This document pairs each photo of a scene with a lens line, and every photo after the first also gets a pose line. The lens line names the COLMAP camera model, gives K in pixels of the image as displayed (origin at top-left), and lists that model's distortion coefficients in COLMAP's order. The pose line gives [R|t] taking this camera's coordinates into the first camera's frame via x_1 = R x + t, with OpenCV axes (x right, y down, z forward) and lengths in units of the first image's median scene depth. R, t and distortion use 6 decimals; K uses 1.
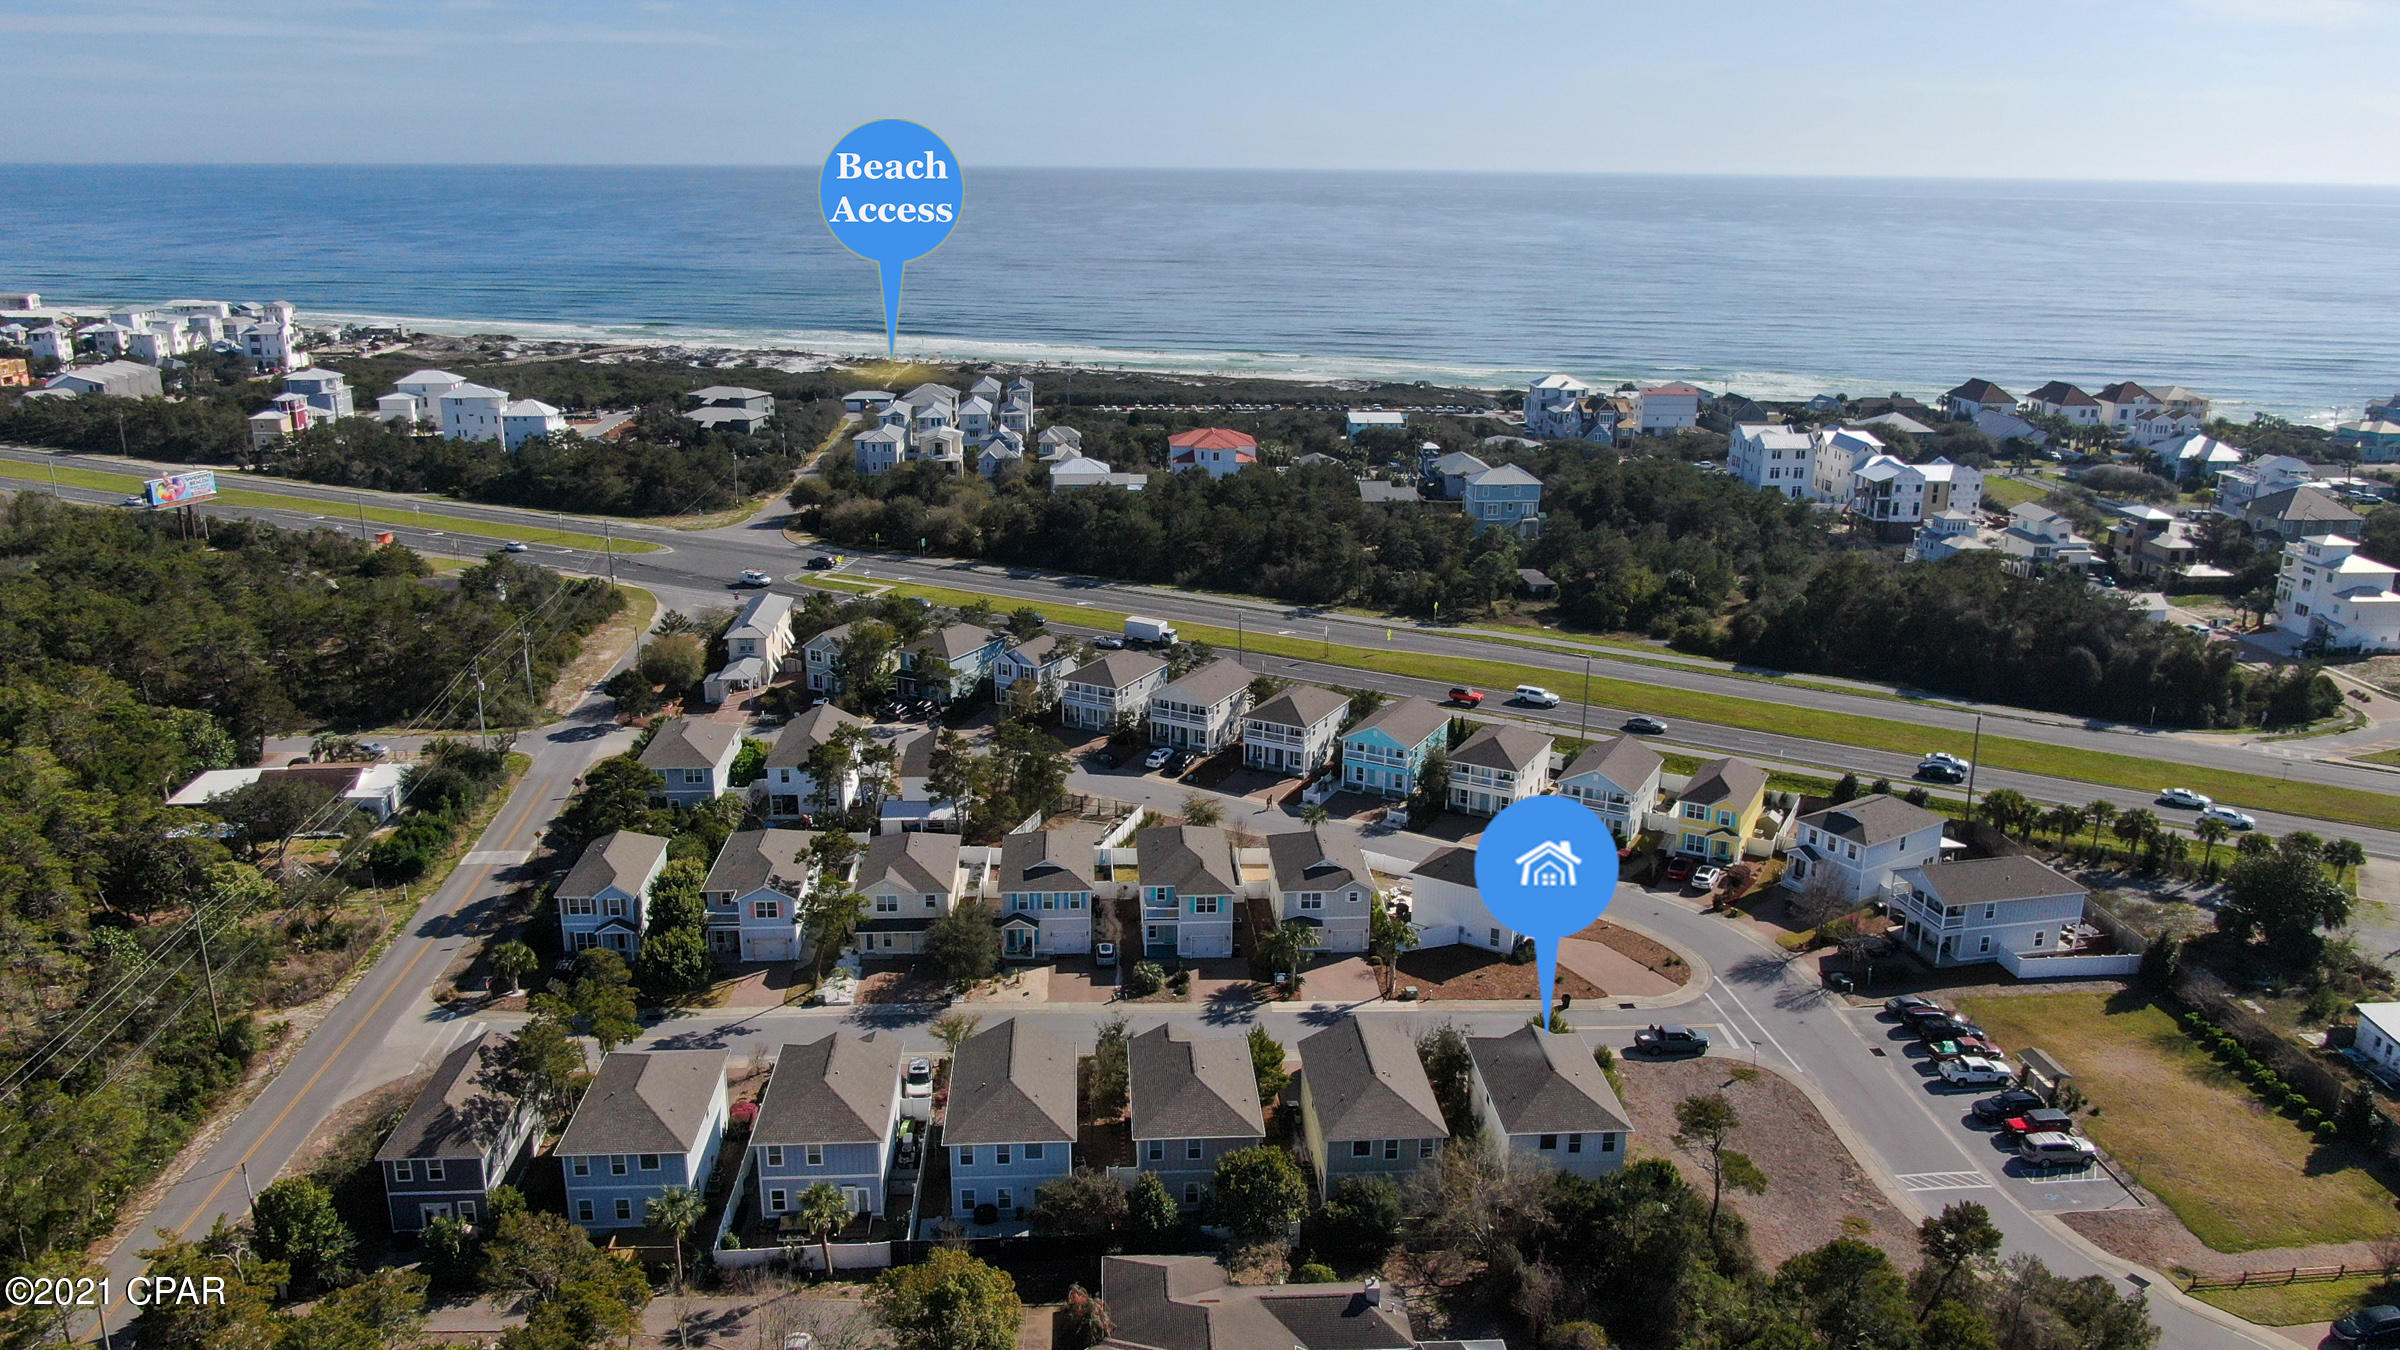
lens RADIAL K [[1739.0, 0, 1200.0], [0, 1739.0, 675.0], [0, 0, 1]] dist [-0.020210, 0.007377]
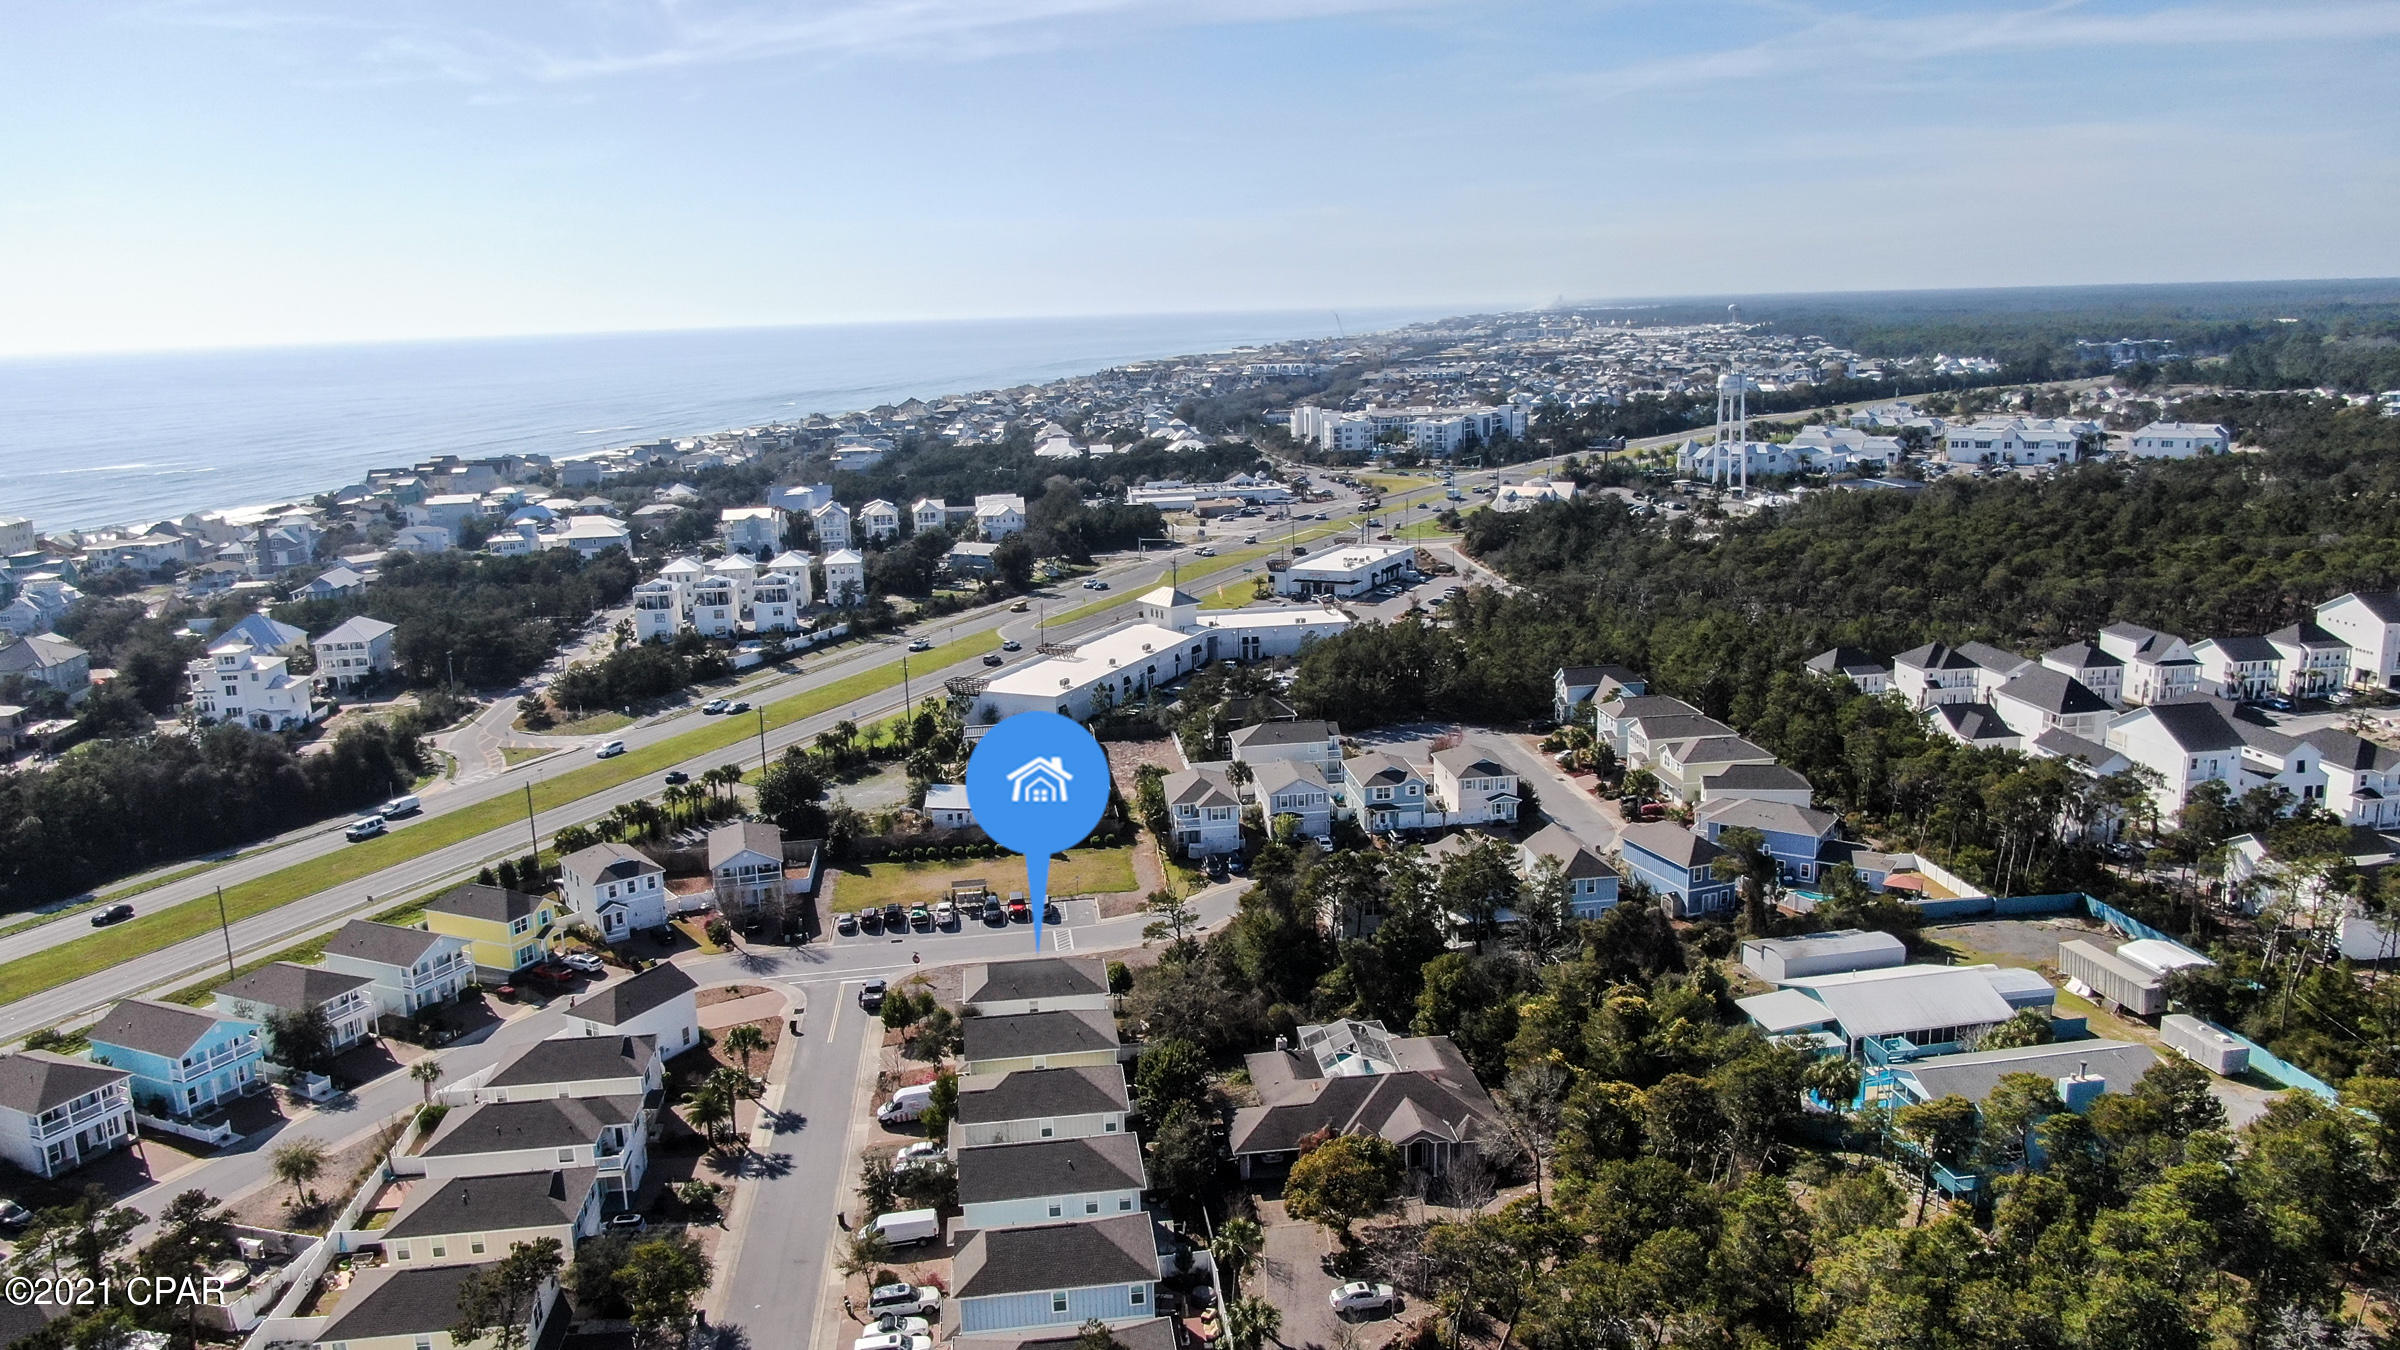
lens RADIAL K [[1739.0, 0, 1200.0], [0, 1739.0, 675.0], [0, 0, 1]] dist [-0.020210, 0.007377]
pose [[-0.055643, -0.217460, 0.974482, -0.677567], [0.317616, 0.921440, 0.223759, -0.154077], [-0.946586, 0.321961, 0.017797, 0.501171]]
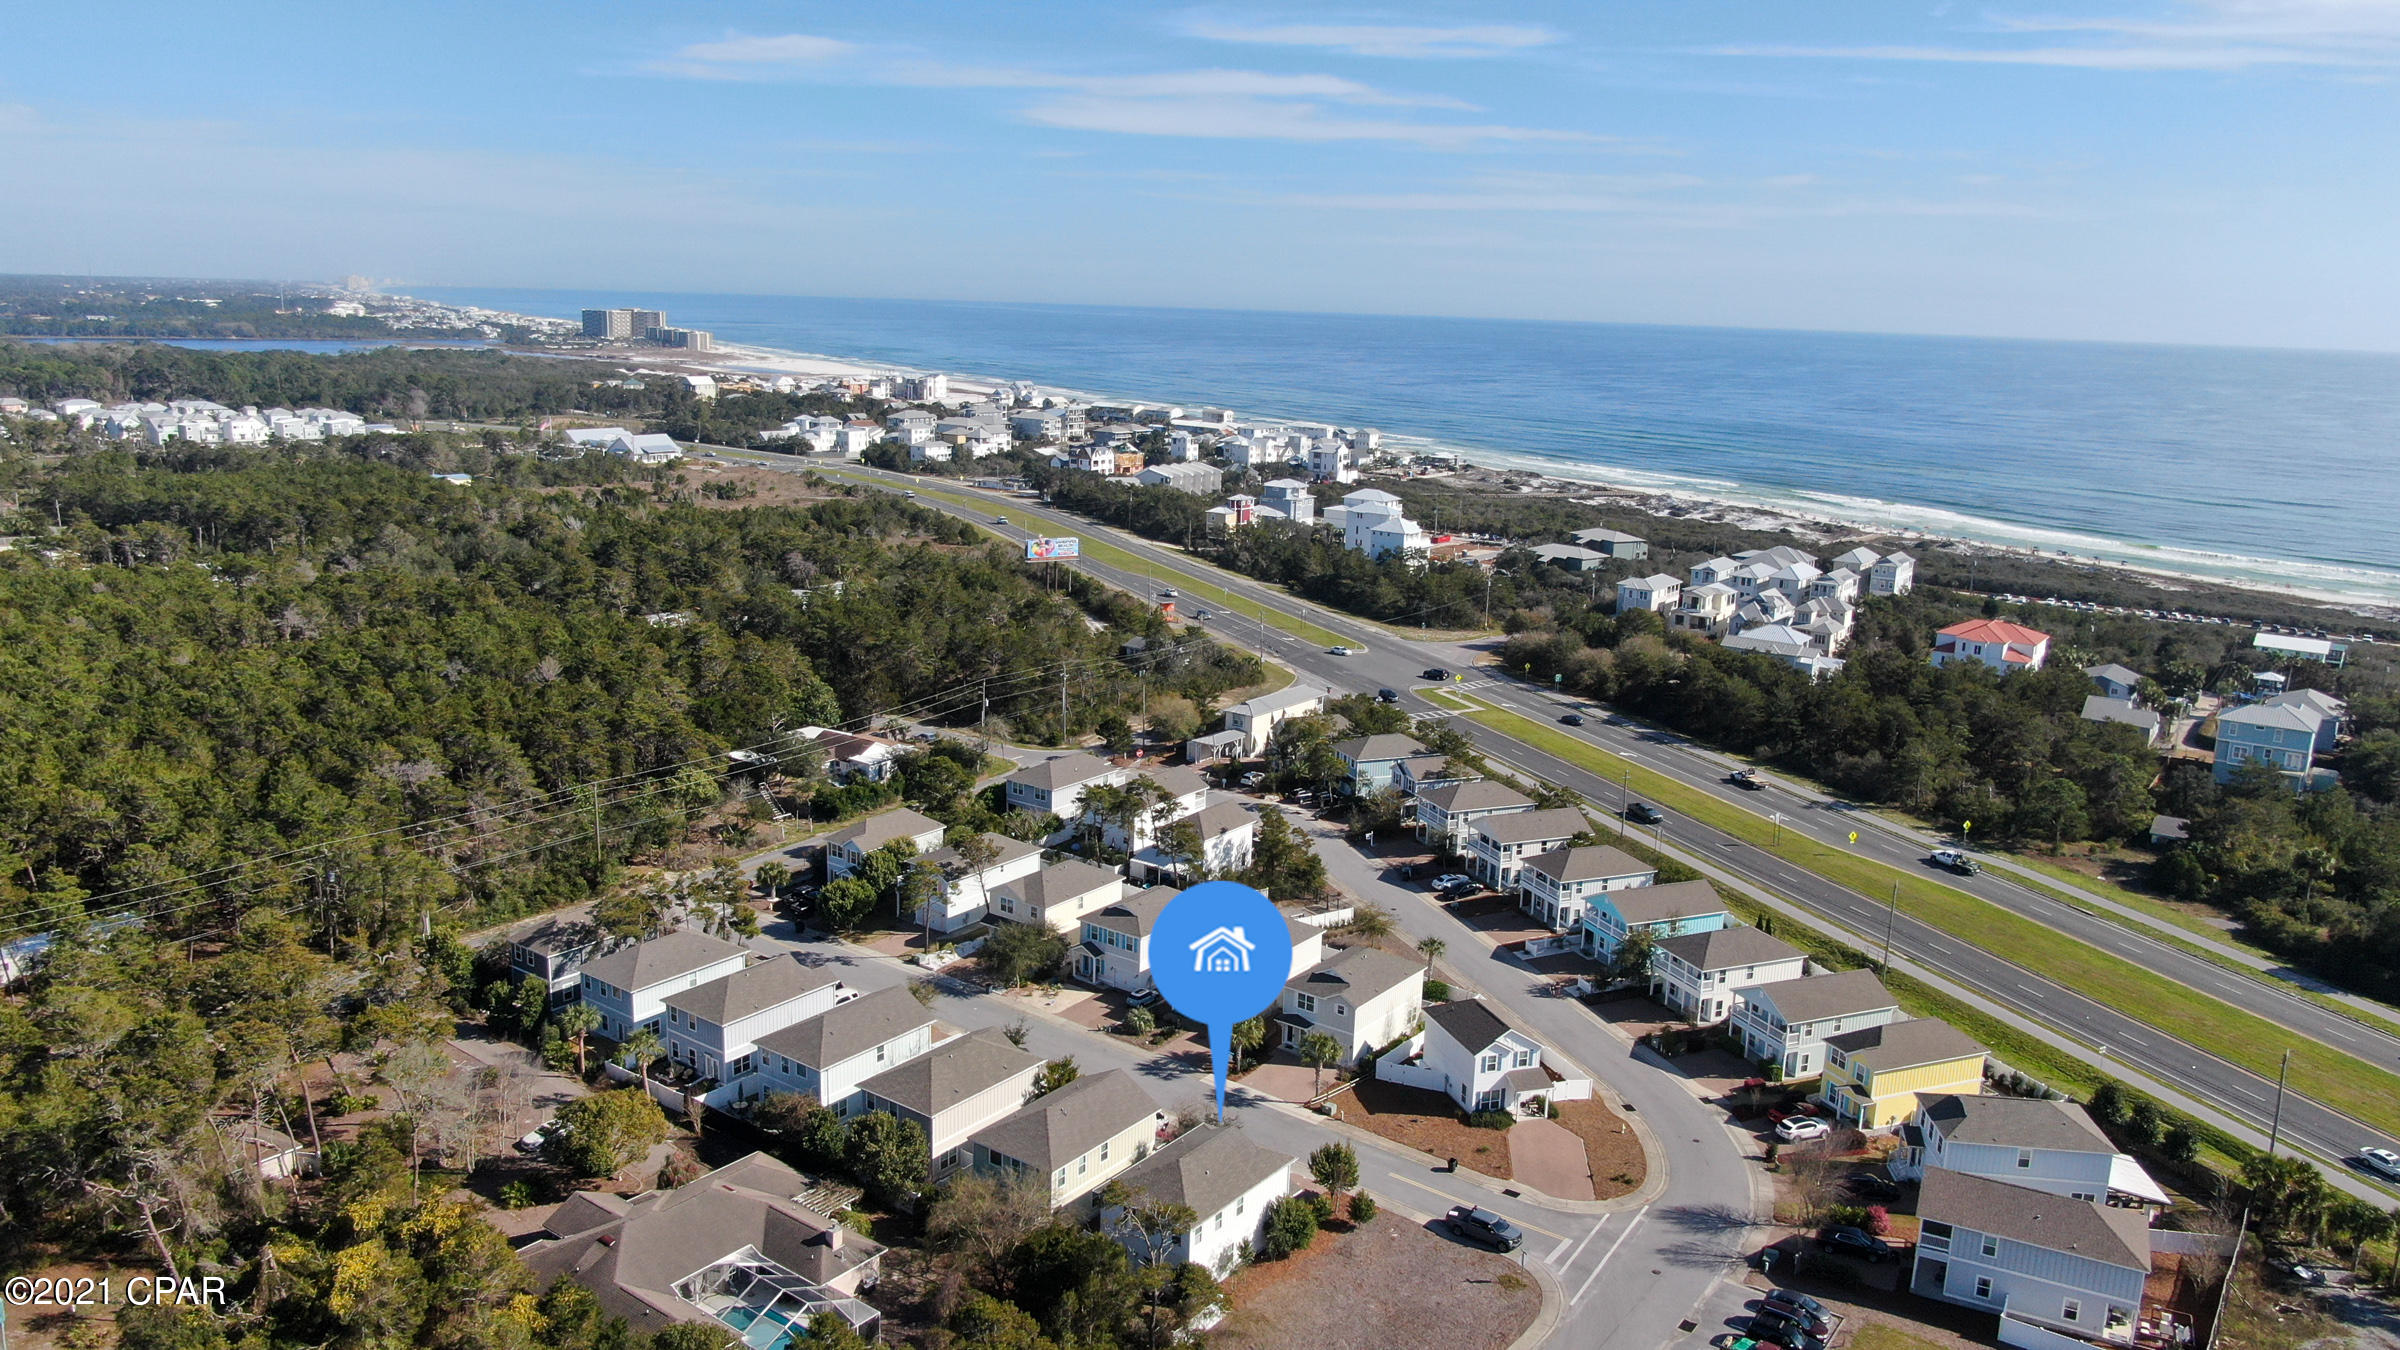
lens RADIAL K [[1739.0, 0, 1200.0], [0, 1739.0, 675.0], [0, 0, 1]] dist [-0.020210, 0.007377]
pose [[0.765398, 0.152930, -0.625123, 0.511654], [-0.209450, 0.977667, -0.017274, -0.024352], [0.608520, 0.144153, 0.780335, 0.098658]]
